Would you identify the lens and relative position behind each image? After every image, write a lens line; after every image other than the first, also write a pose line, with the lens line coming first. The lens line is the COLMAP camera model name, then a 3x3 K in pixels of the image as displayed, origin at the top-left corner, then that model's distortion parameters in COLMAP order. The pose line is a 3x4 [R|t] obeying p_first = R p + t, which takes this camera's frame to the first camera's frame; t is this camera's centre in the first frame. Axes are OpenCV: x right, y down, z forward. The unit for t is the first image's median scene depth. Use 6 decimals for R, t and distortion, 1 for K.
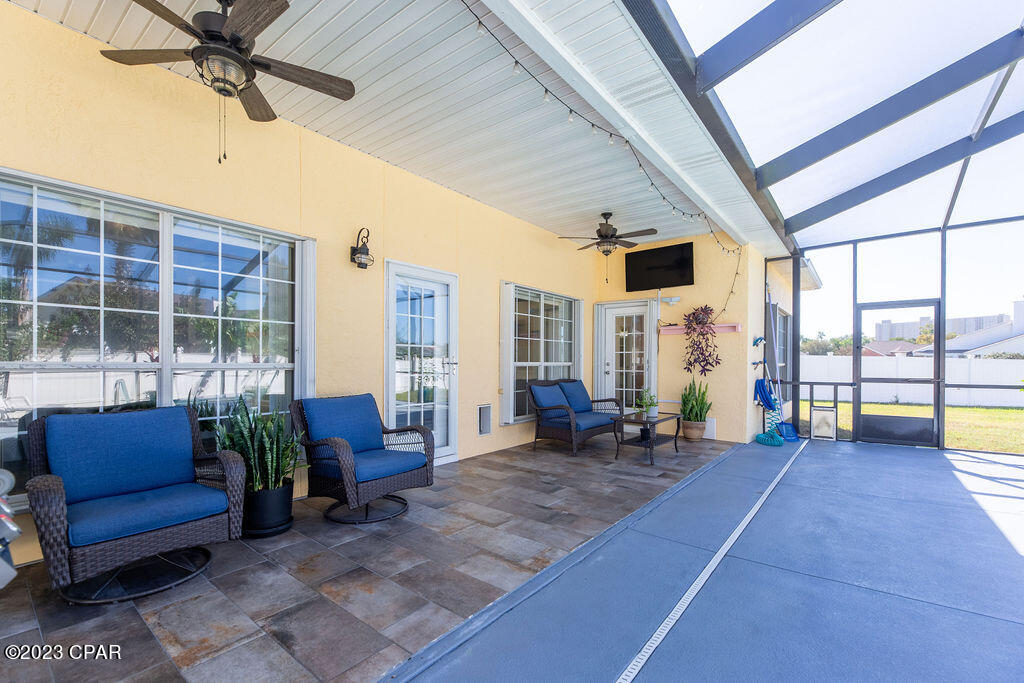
lens RADIAL K [[428.2, 0, 515.1], [0, 428.2, 354.5], [0, 0, 1]] dist [-0.000203, 0.000019]
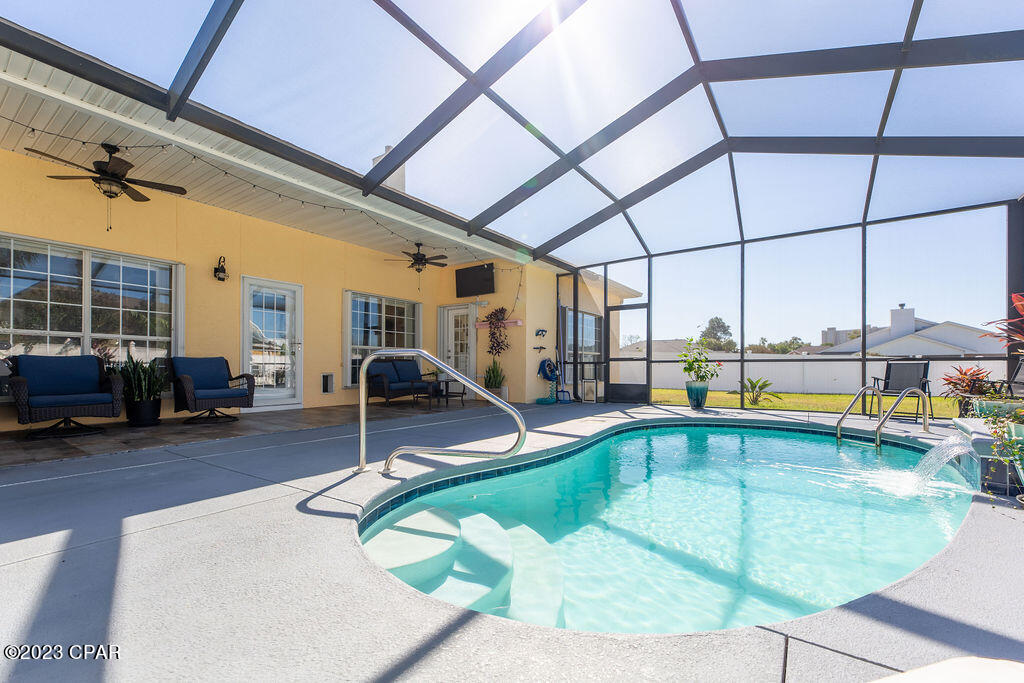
lens RADIAL K [[423.2, 0, 513.9], [0, 423.2, 357.4], [0, 0, 1]] dist [0.001661, 0.000437]
pose [[0.999046, -0.000101, 0.043660, 0.504635], [0.000532, 0.999951, -0.009859, 0.077975], [-0.043657, 0.009873, 0.998998, -0.481272]]
